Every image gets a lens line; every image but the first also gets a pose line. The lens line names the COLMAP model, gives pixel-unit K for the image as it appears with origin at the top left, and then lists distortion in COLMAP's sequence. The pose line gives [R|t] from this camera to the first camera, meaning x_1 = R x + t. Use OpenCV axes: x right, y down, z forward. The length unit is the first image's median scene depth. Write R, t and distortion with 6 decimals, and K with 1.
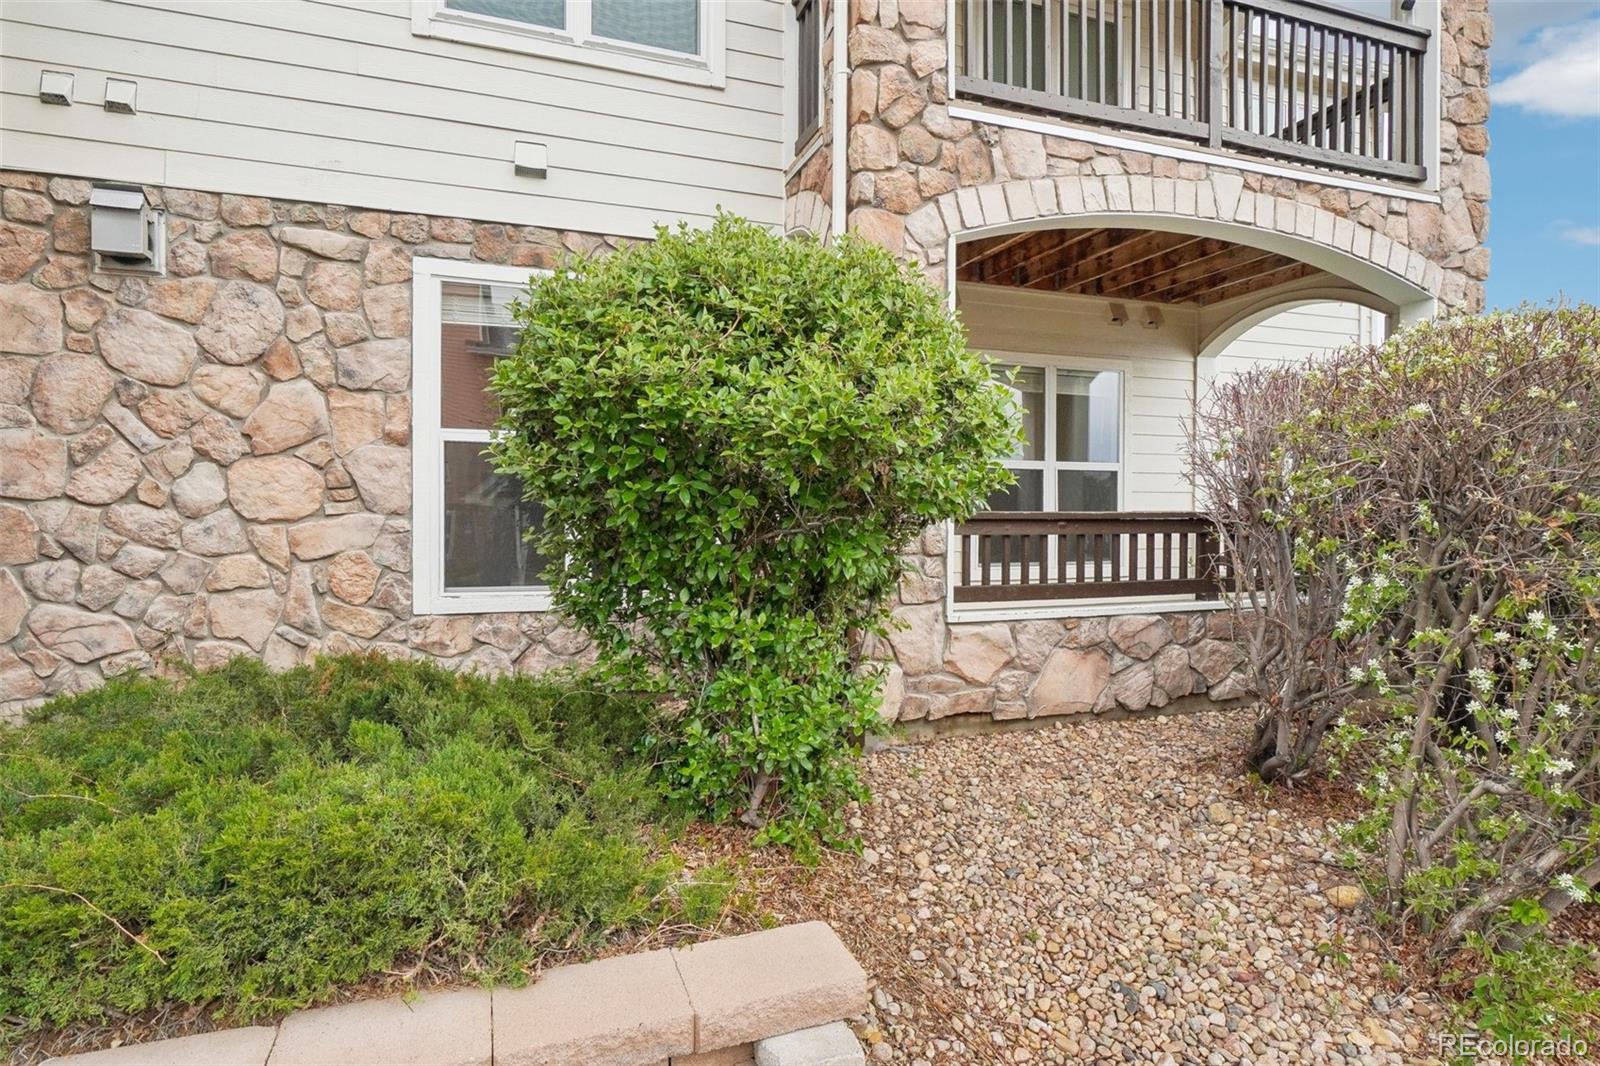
lens RADIAL K [[829.3, 0, 800.0], [0, 829.3, 533.0], [0, 0, 1]] dist [-0.000409, 0.000190]
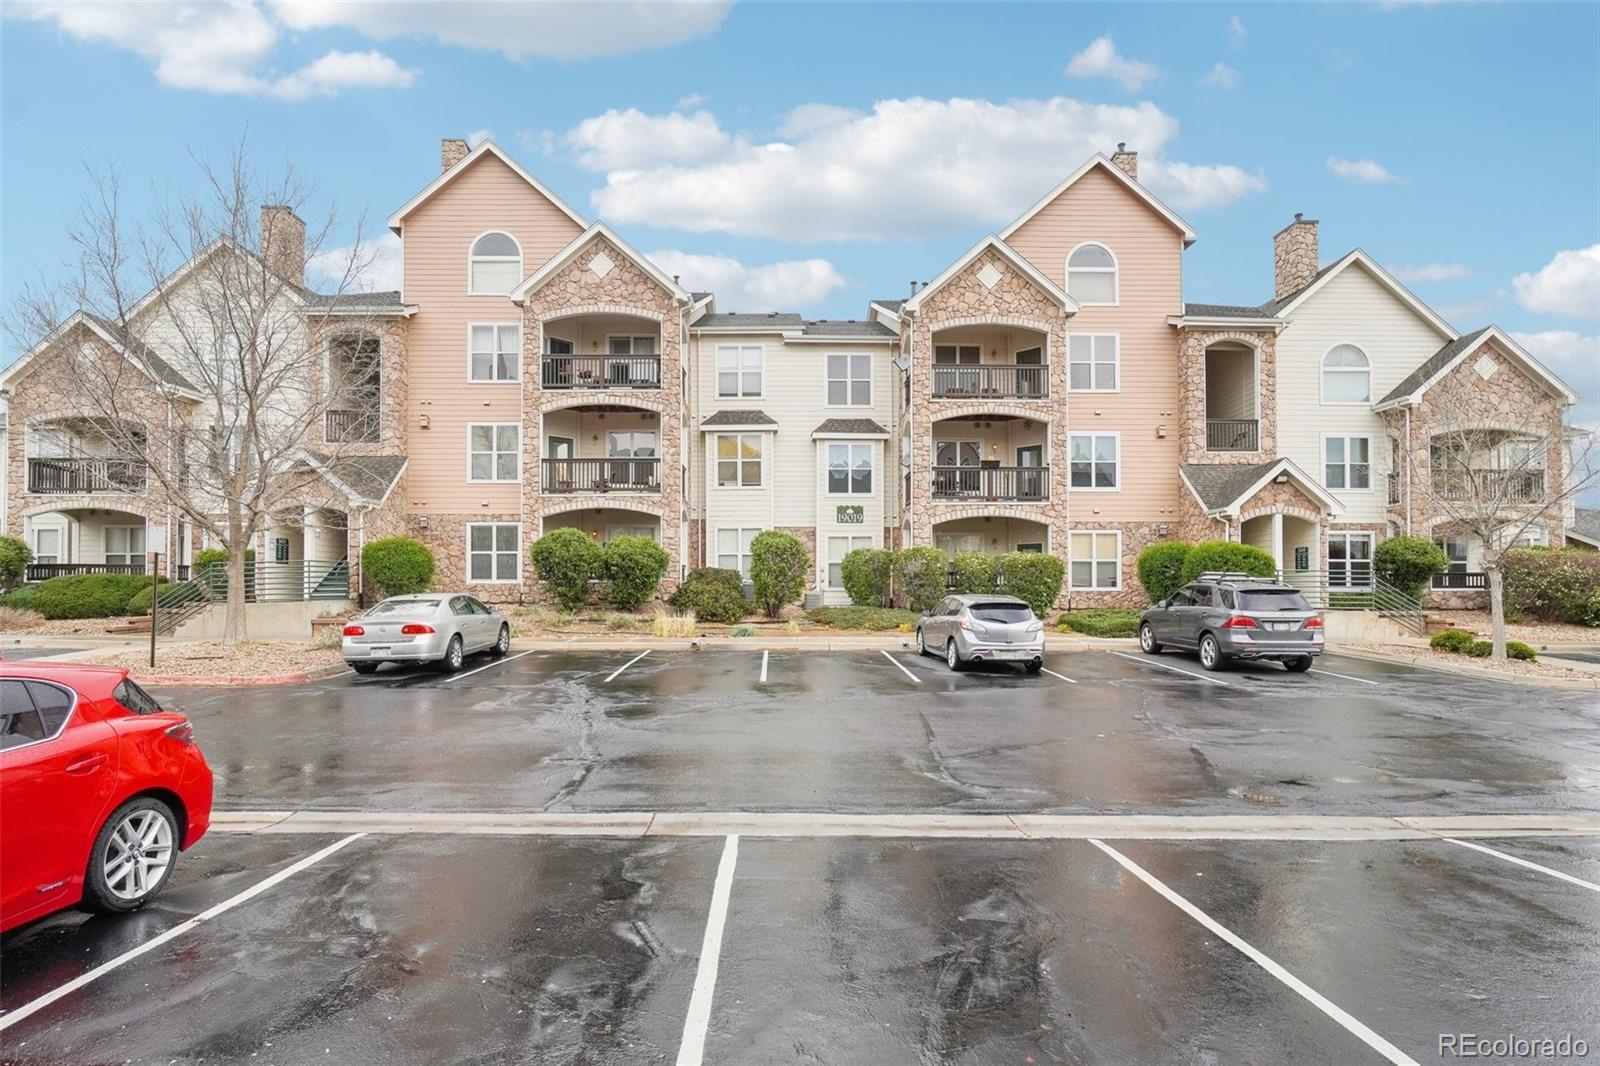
lens RADIAL K [[836.7, 0, 795.5], [0, 836.7, 593.7], [0, 0, 1]] dist [-0.000011, 0.000022]
pose [[0.947598, -0.005637, -0.319417, -2.036397], [-0.003182, 0.999628, -0.027081, 0.278303], [0.319450, 0.026679, 0.947227, -5.619639]]
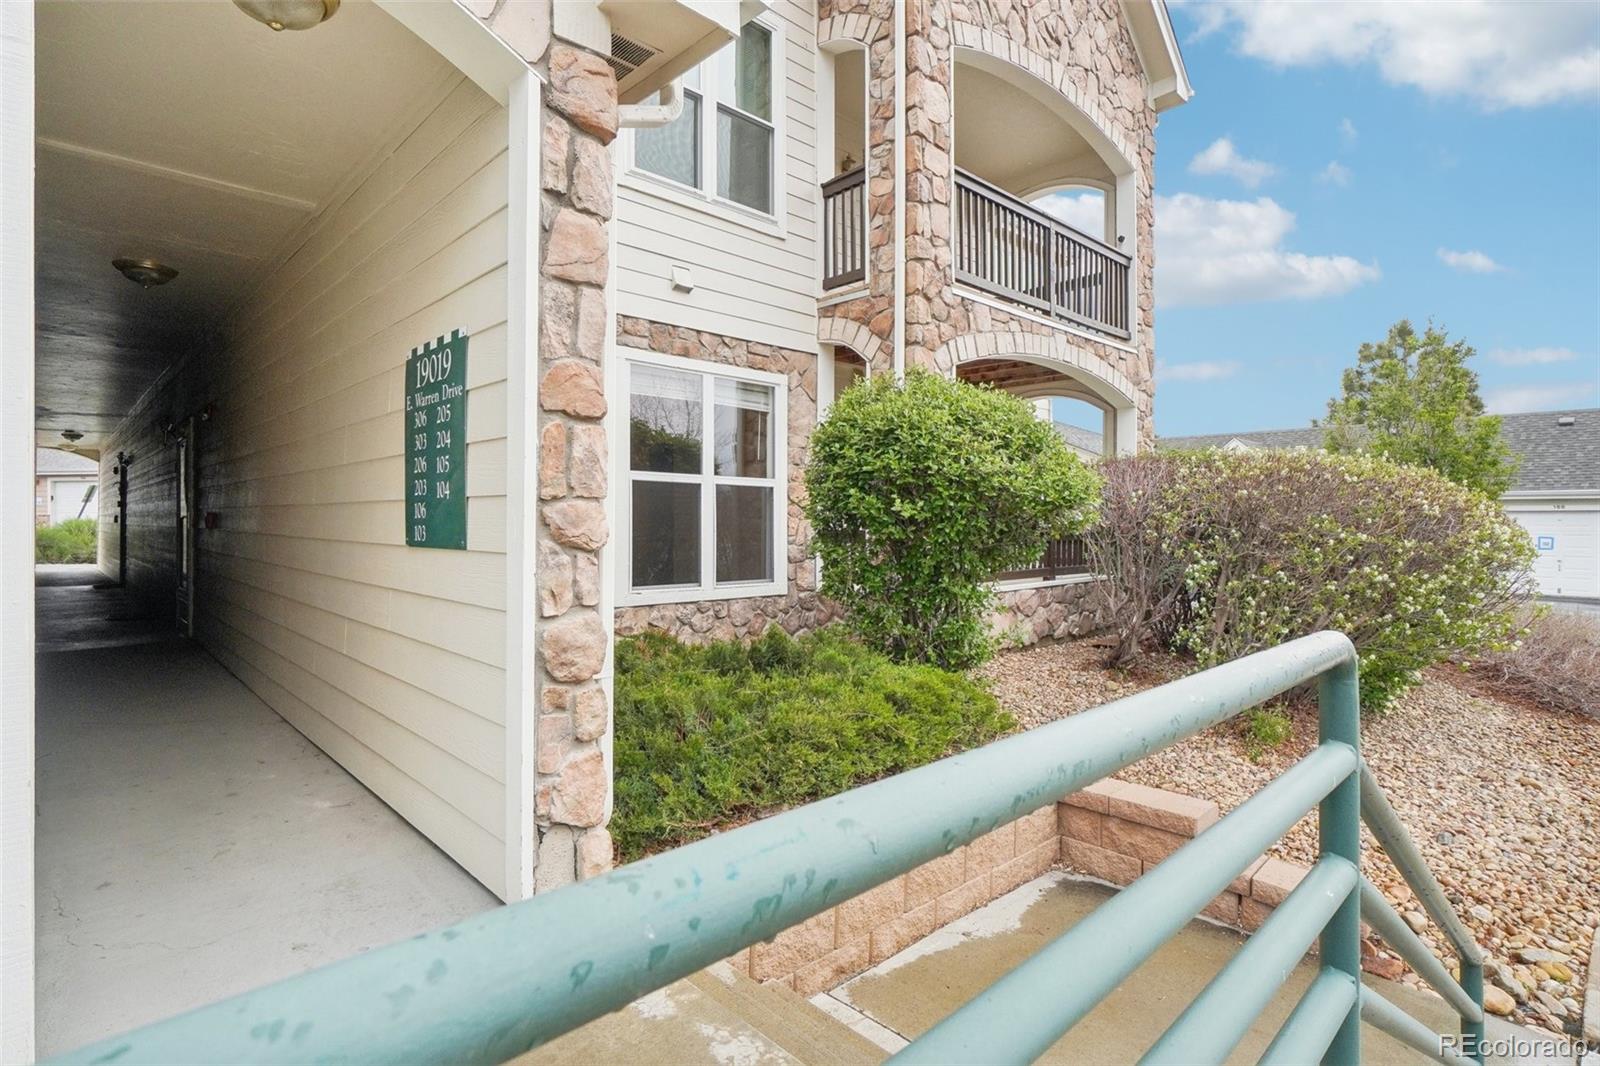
lens RADIAL K [[796.0, 0, 800.0], [0, 796.0, 533.0], [0, 0, 1]] dist [0.000153, -0.000011]
pose [[0.912582, -0.006566, 0.408840, -0.698141], [0.010214, 0.999925, -0.006739, -0.011050], [-0.408765, 0.010326, 0.912581, -0.306493]]
